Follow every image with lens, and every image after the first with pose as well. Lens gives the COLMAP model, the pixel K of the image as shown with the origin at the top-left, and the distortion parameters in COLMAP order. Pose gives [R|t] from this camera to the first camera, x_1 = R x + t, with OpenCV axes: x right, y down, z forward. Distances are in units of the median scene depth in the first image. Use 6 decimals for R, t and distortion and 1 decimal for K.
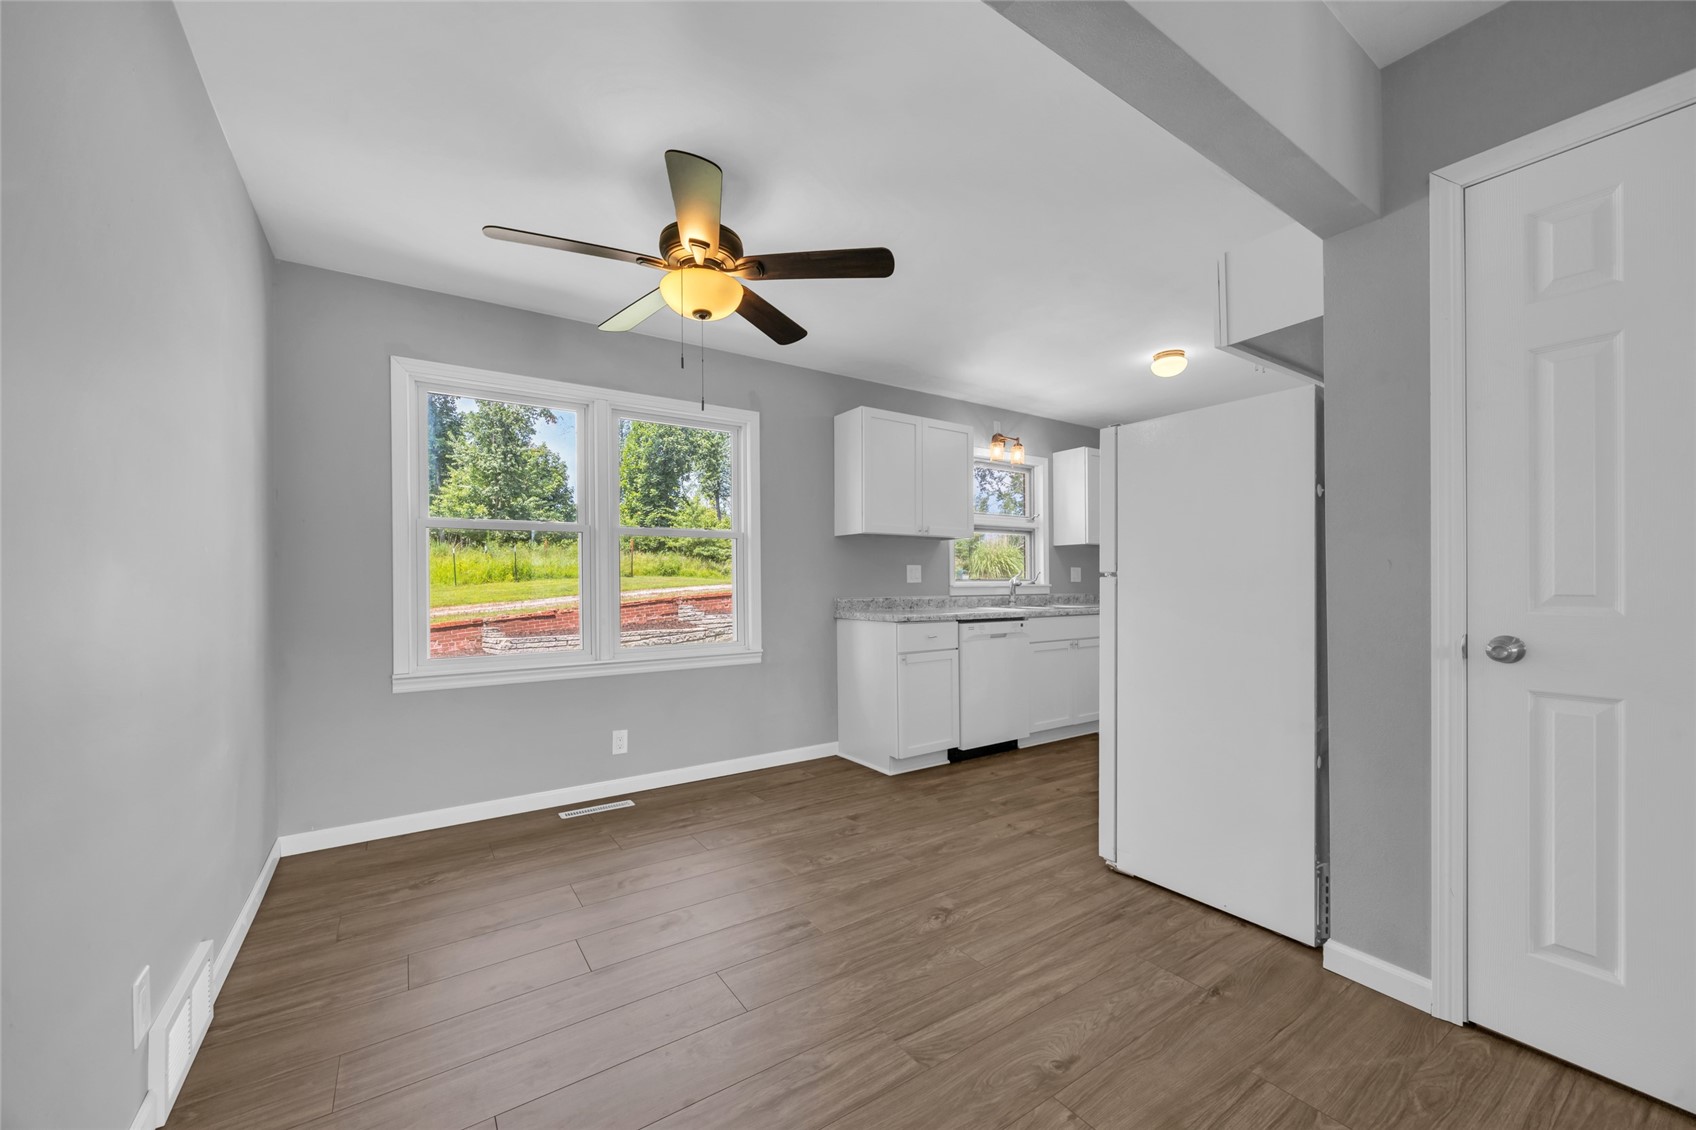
lens RADIAL K [[653.6, 0, 846.5], [0, 653.6, 585.4], [0, 0, 1]] dist [0.000689, 0.000064]
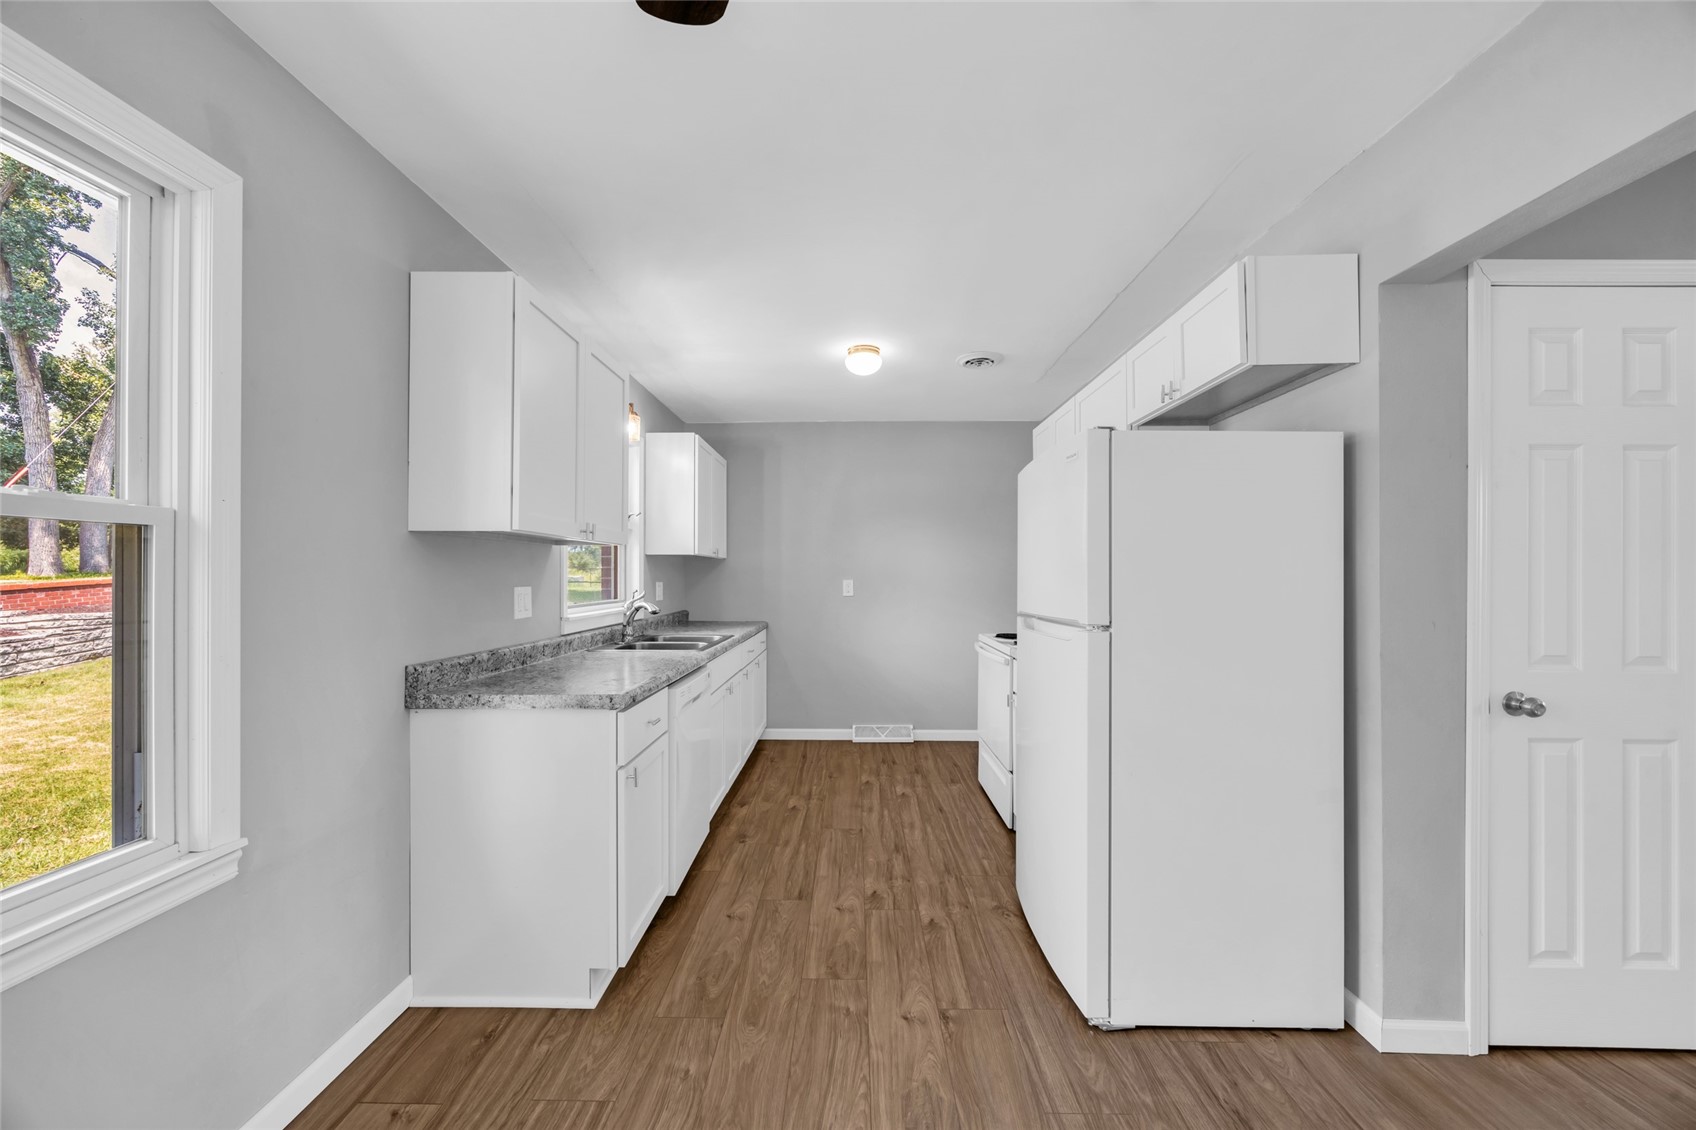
lens RADIAL K [[646.0, 0, 848.1], [0, 646.0, 572.3], [0, 0, 1]] dist [0.000418, -0.000115]
pose [[0.571555, 0.010246, 0.820500, -0.266079], [-0.003654, 0.999944, -0.009942, -0.052893], [-0.820555, 0.002684, 0.571561, 0.603777]]
